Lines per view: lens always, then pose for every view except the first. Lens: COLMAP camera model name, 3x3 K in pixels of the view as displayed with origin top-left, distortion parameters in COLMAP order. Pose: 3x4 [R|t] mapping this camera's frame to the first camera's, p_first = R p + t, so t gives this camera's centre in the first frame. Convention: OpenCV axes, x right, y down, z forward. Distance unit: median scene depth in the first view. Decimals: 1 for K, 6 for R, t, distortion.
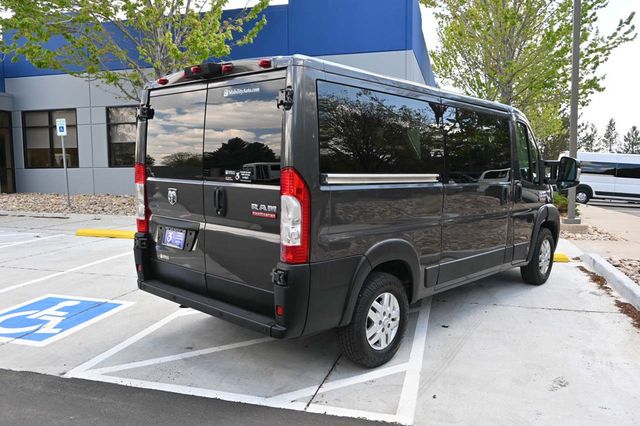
lens RADIAL K [[507.2, 0, 320.0], [0, 507.2, 213.0], [0, 0, 1]] dist [0.003194, -0.005135]
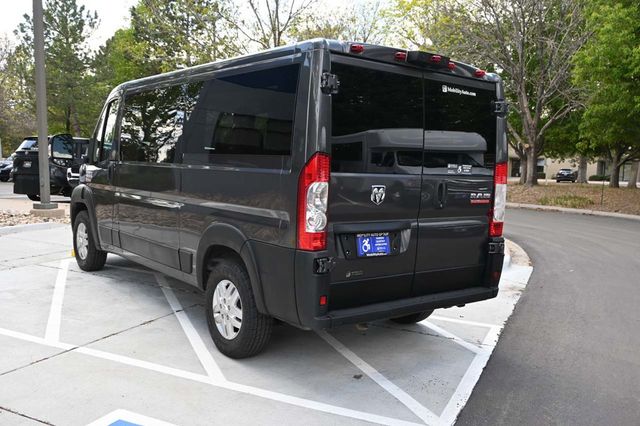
lens RADIAL K [[592.1, 0, 320.0], [0, 592.1, 213.0], [0, 0, 1]] dist [0.000148, -0.005843]
pose [[0.153808, -0.098947, 0.983134, -1.263146], [0.061746, 0.993991, 0.090380, -0.097402], [-0.986170, 0.046804, 0.158993, 0.945167]]
